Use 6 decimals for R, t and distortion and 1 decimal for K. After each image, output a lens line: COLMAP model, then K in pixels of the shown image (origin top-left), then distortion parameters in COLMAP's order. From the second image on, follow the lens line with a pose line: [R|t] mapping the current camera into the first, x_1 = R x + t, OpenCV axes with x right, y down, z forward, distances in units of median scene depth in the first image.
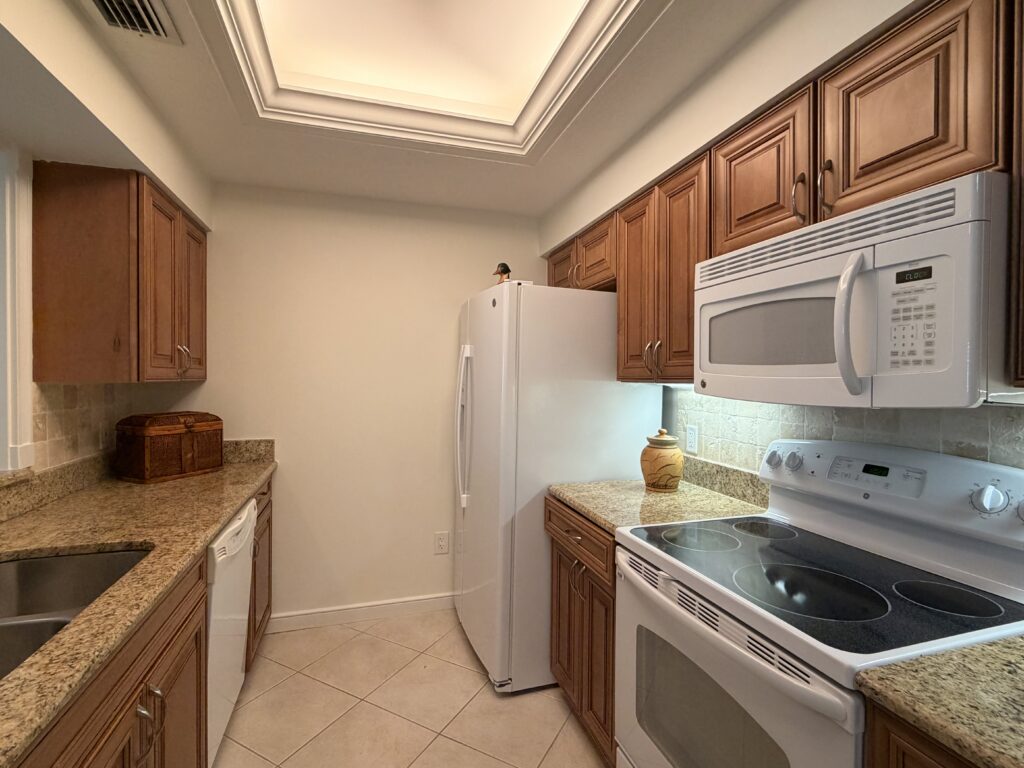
lens RADIAL K [[480.9, 0, 514.4], [0, 480.9, 379.4], [0, 0, 1]] dist [0.004480, 0.000035]
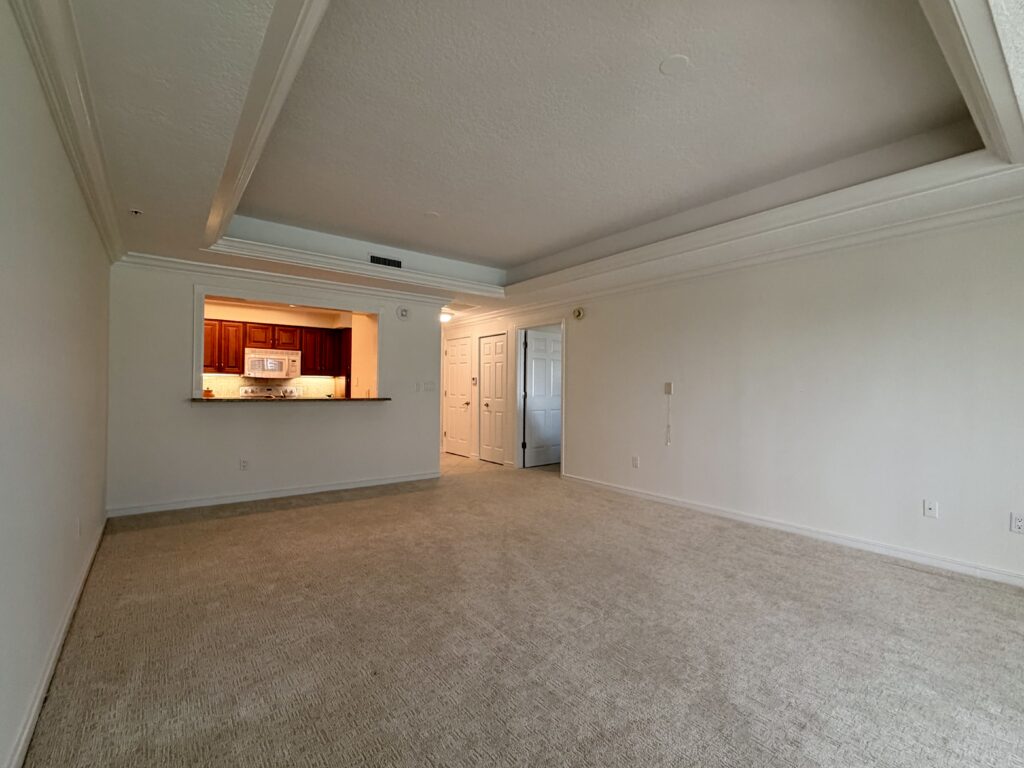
lens RADIAL K [[451.0, 0, 510.0], [0, 451.0, 383.9], [0, 0, 1]] dist [-0.000689, -0.000050]
pose [[-0.344160, -0.001459, 0.938910, -6.335307], [-0.001213, 0.999999, 0.001109, 0.126393], [-0.938910, -0.000757, -0.344161, 0.172272]]
